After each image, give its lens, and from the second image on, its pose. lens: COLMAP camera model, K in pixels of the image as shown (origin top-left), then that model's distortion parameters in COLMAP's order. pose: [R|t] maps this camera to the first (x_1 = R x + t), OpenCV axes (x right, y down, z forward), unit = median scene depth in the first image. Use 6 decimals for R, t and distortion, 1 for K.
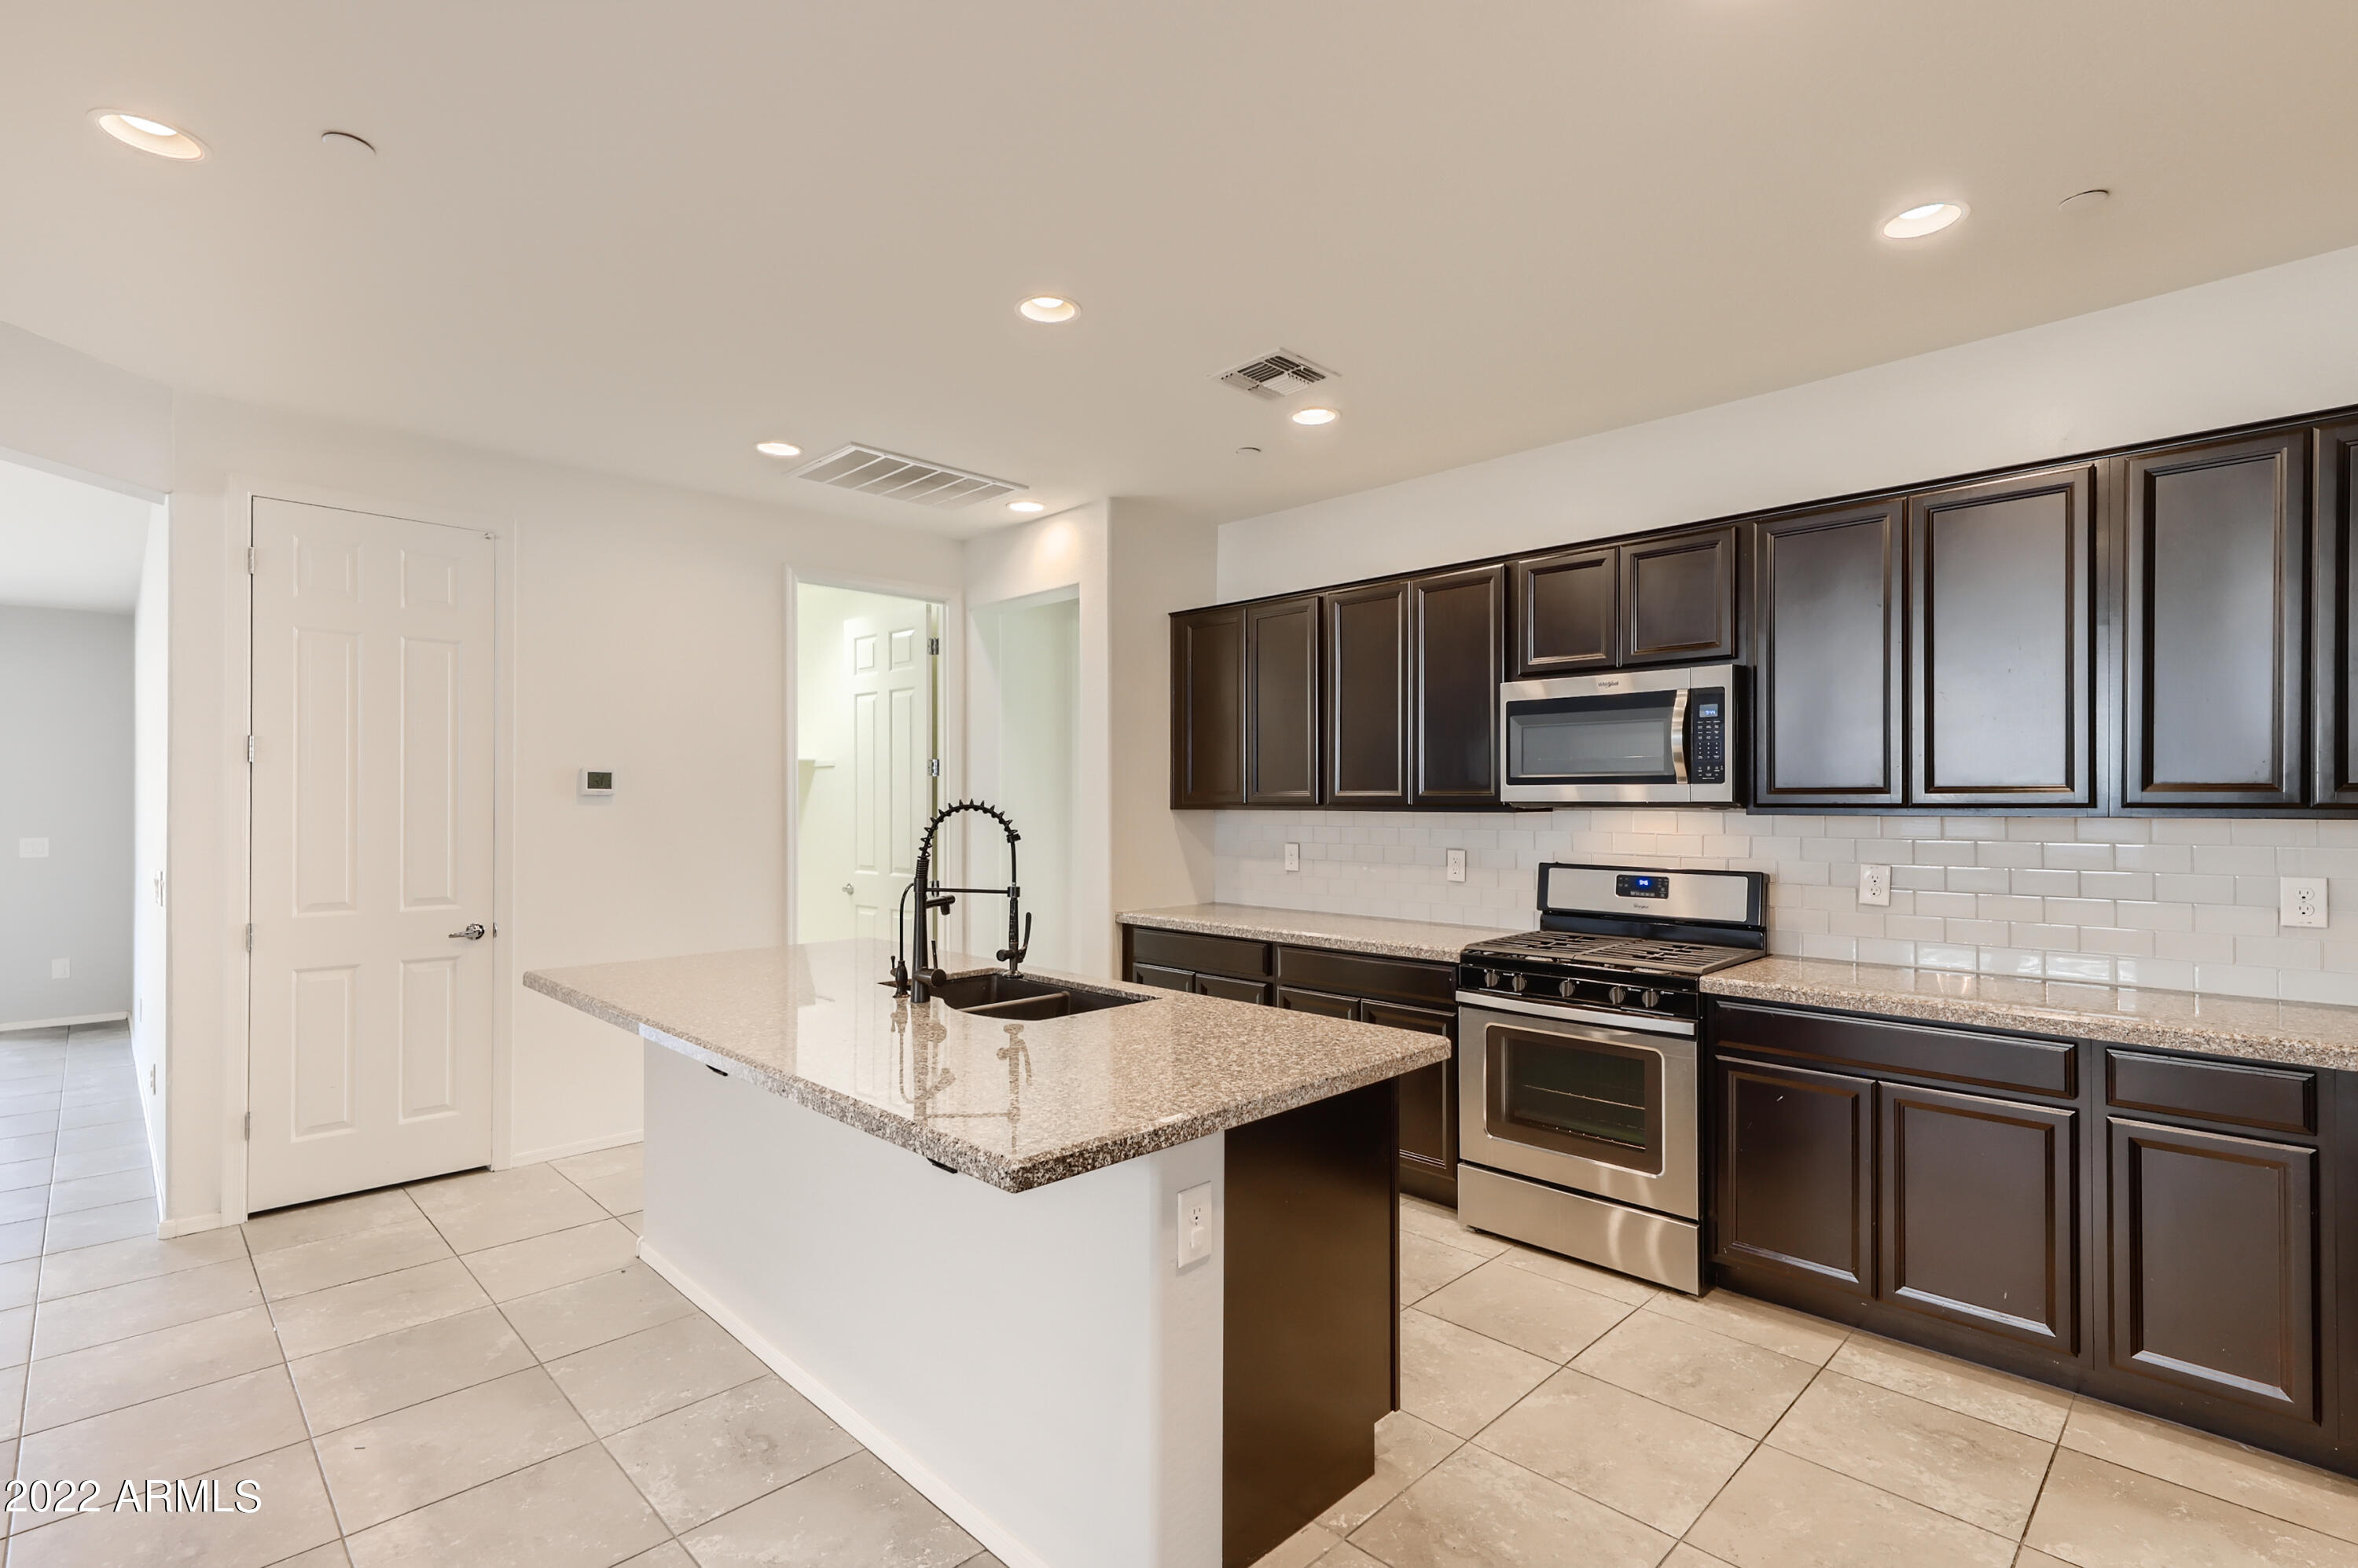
lens RADIAL K [[1094.8, 0, 1178.5], [0, 1094.8, 795.9], [0, 0, 1]] dist [-0.000868, -0.000050]
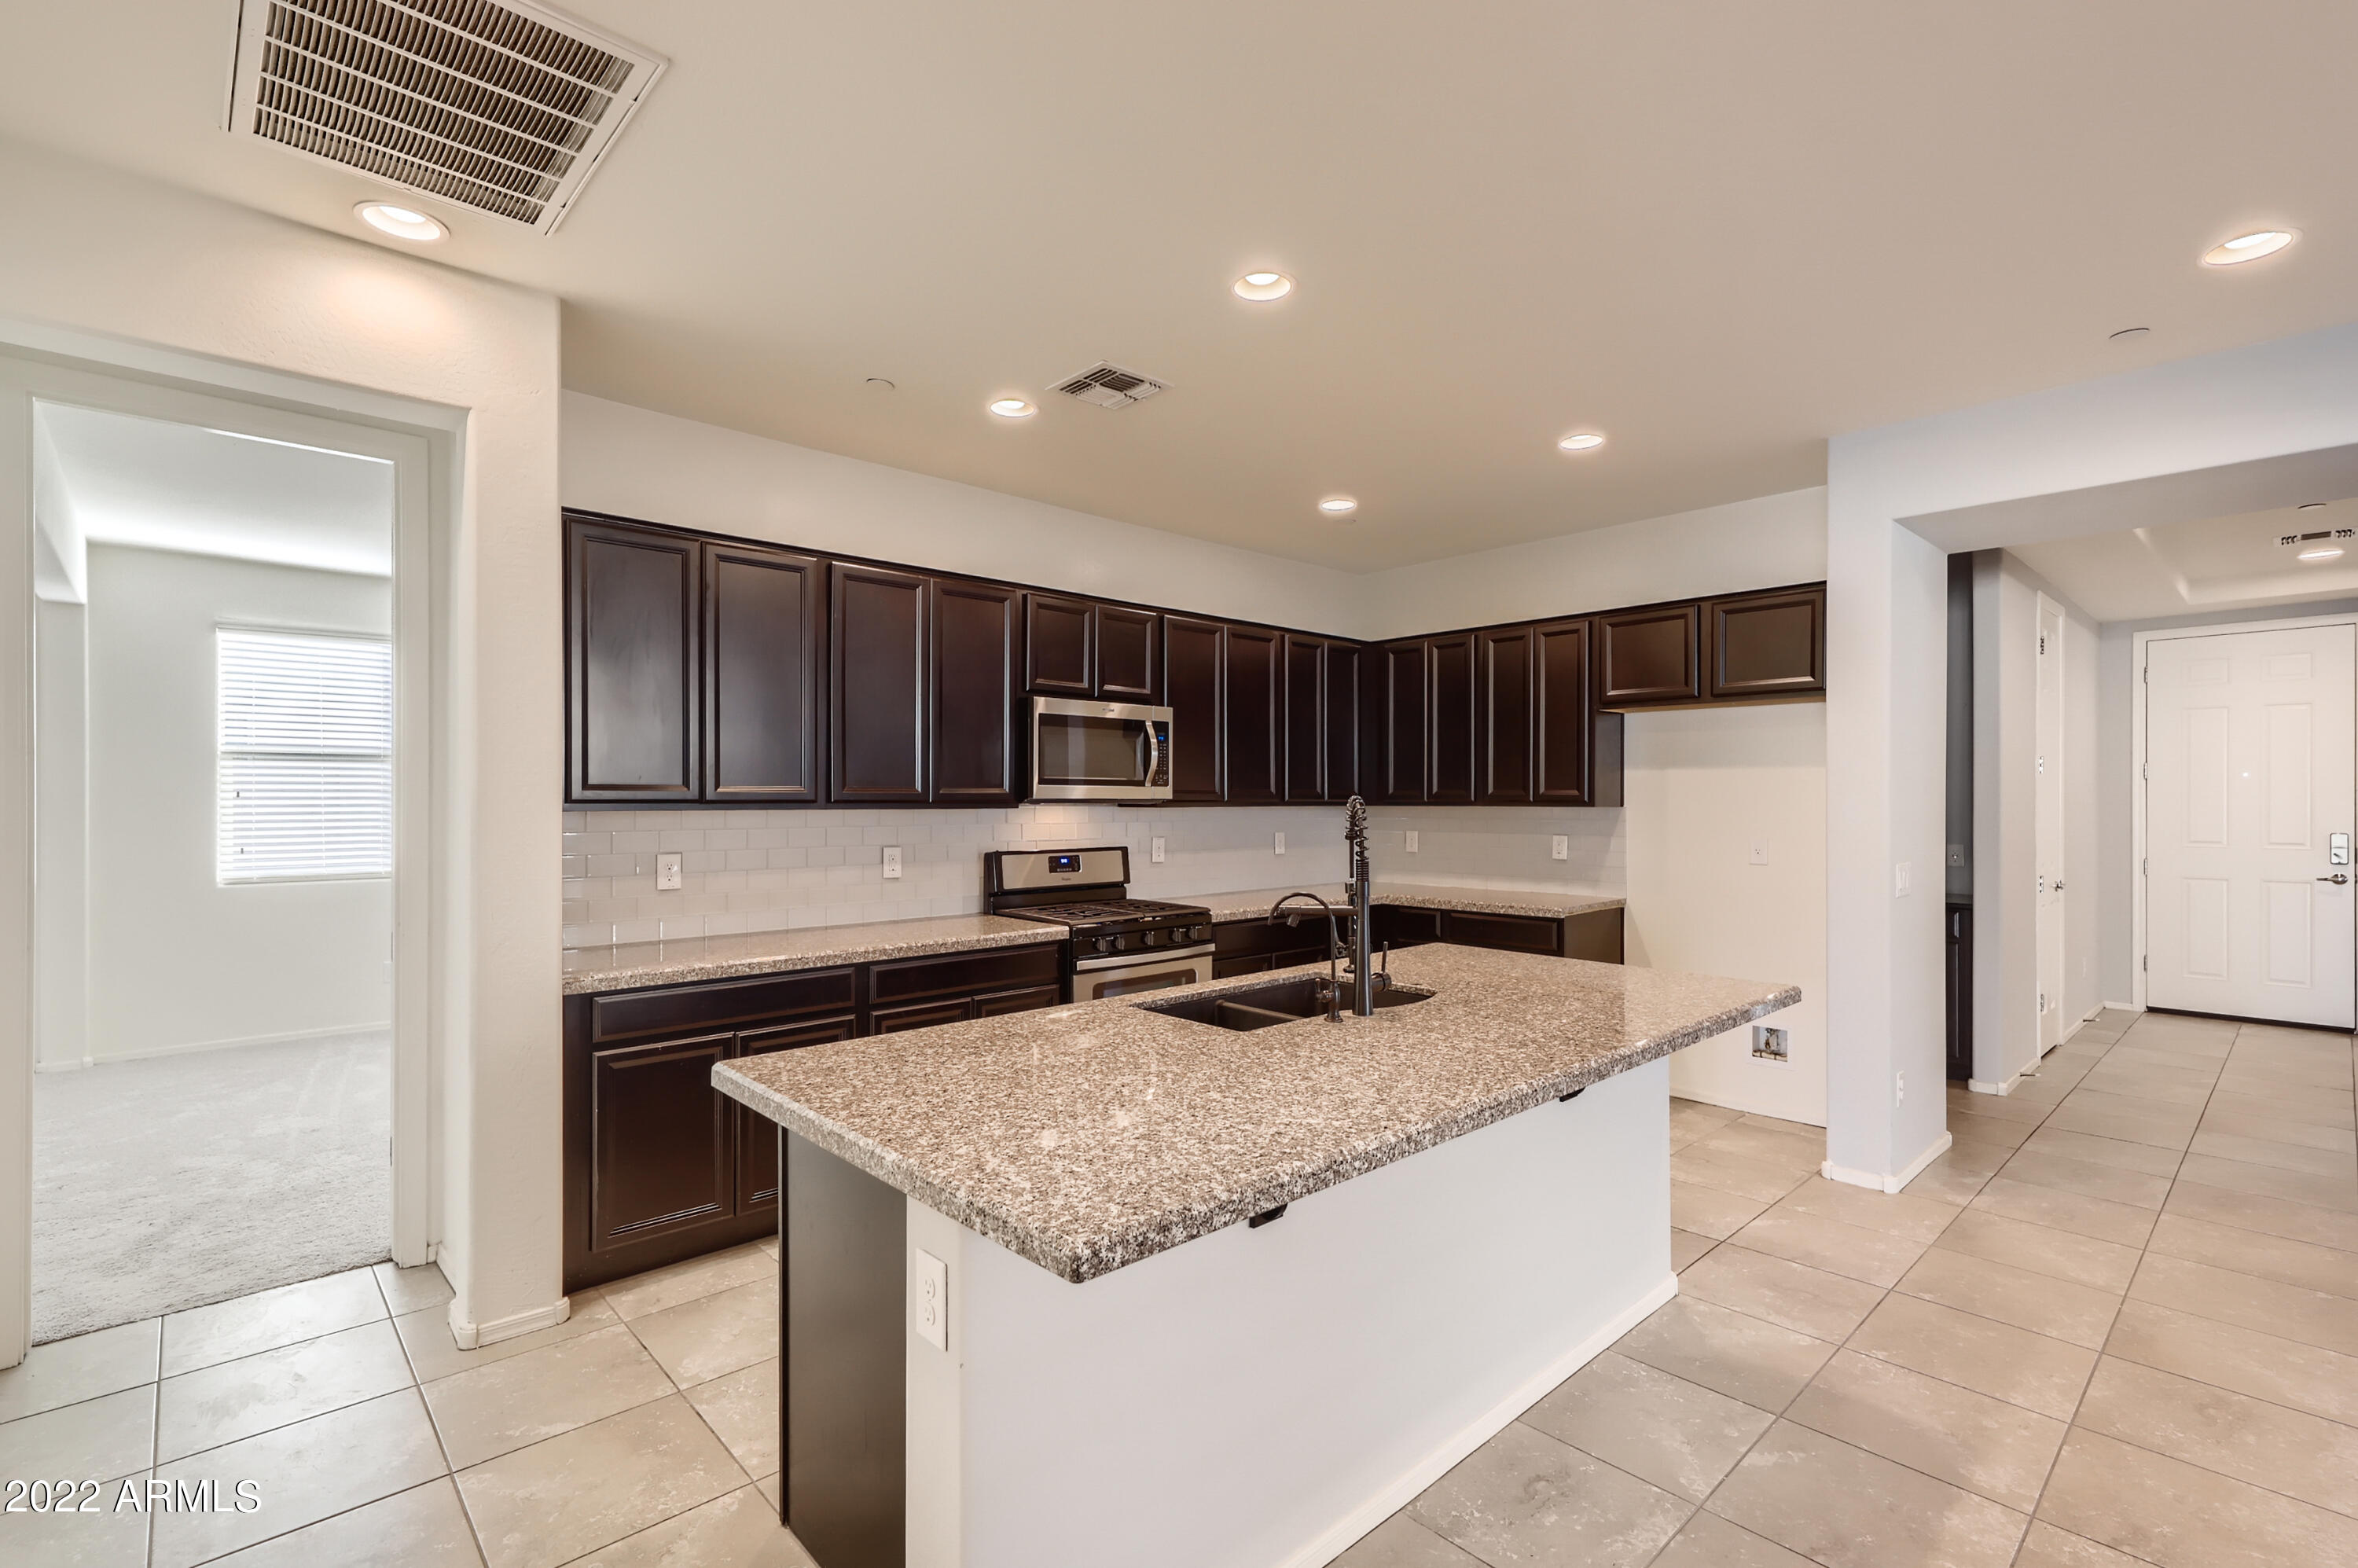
lens RADIAL K [[1069.7, 0, 1178.7], [0, 1069.7, 793.3], [0, 0, 1]] dist [0.004827, 0.000194]
pose [[0.022184, 0.004668, 0.999743, -0.838396], [-0.006321, 0.999970, -0.004529, 0.003707], [-0.999734, -0.006219, 0.022213, 0.828448]]
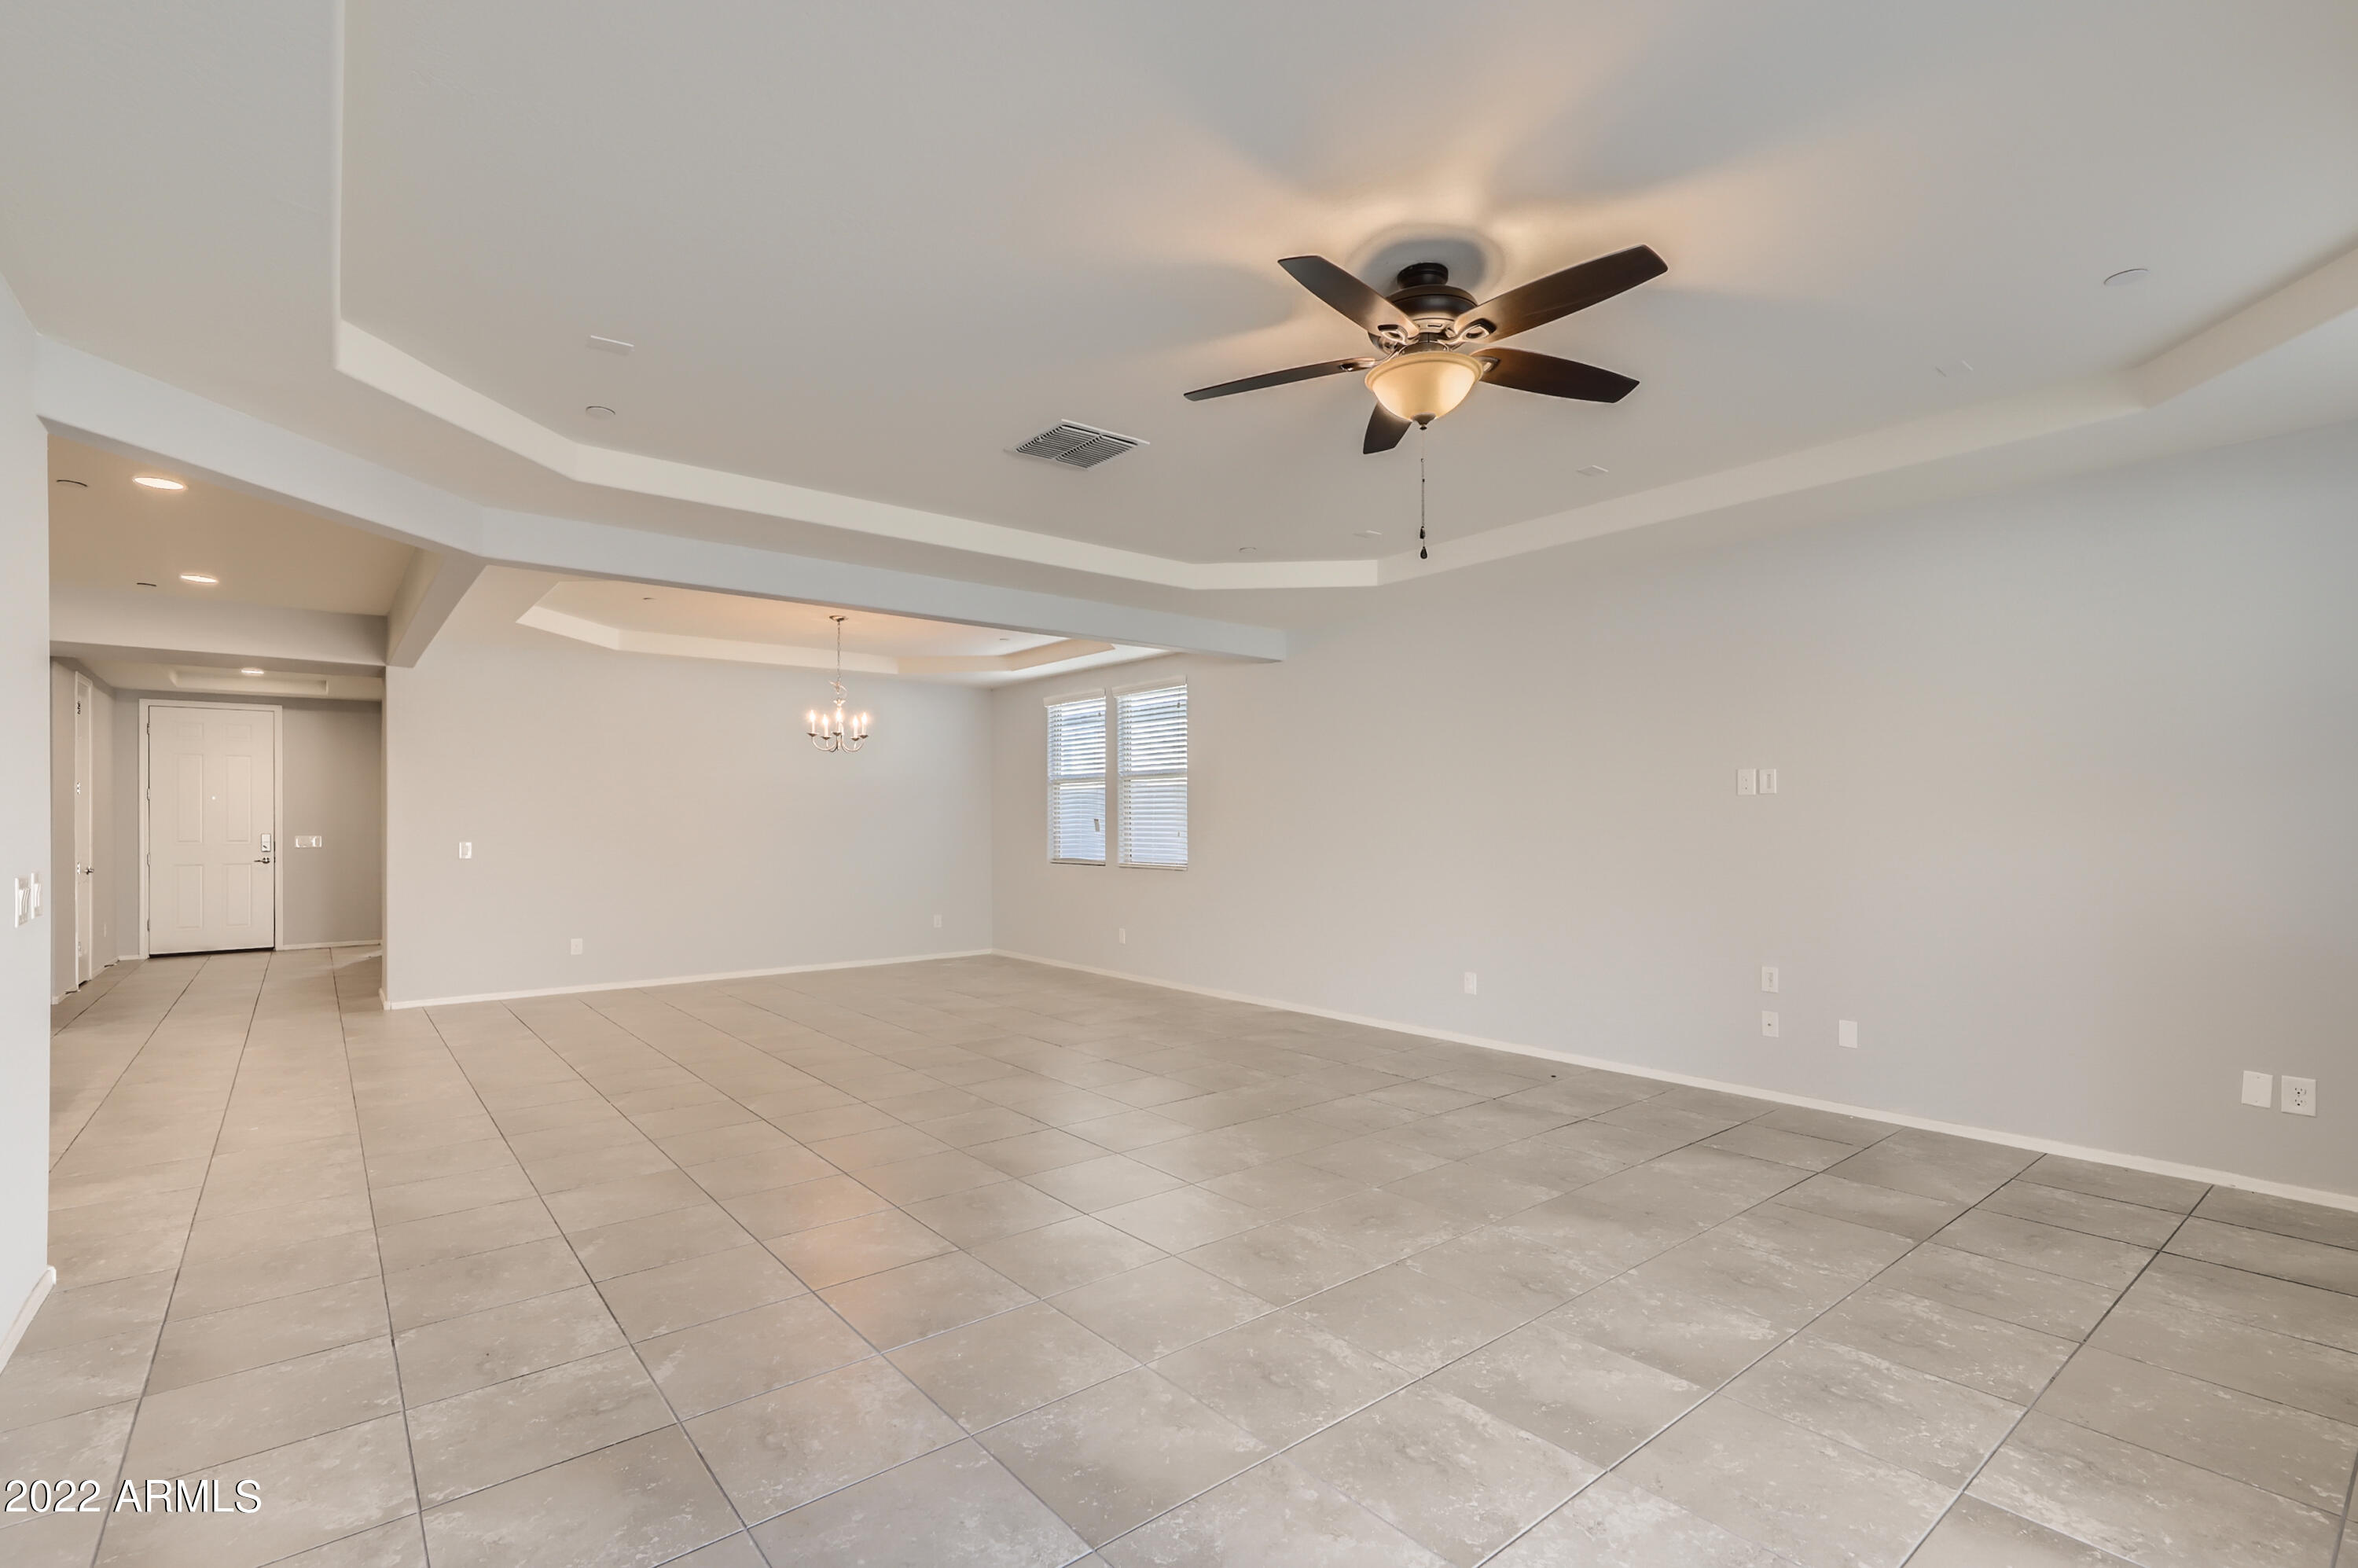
lens RADIAL K [[1069.7, 0, 1167.6], [0, 1069.7, 823.7], [0, 0, 1]] dist [0.004827, 0.000194]
pose [[-0.995445, 0.002085, 0.095320, -1.439495], [0.001952, 0.999997, -0.001492, 0.020746], [-0.095322, -0.001299, -0.995446, 1.363334]]
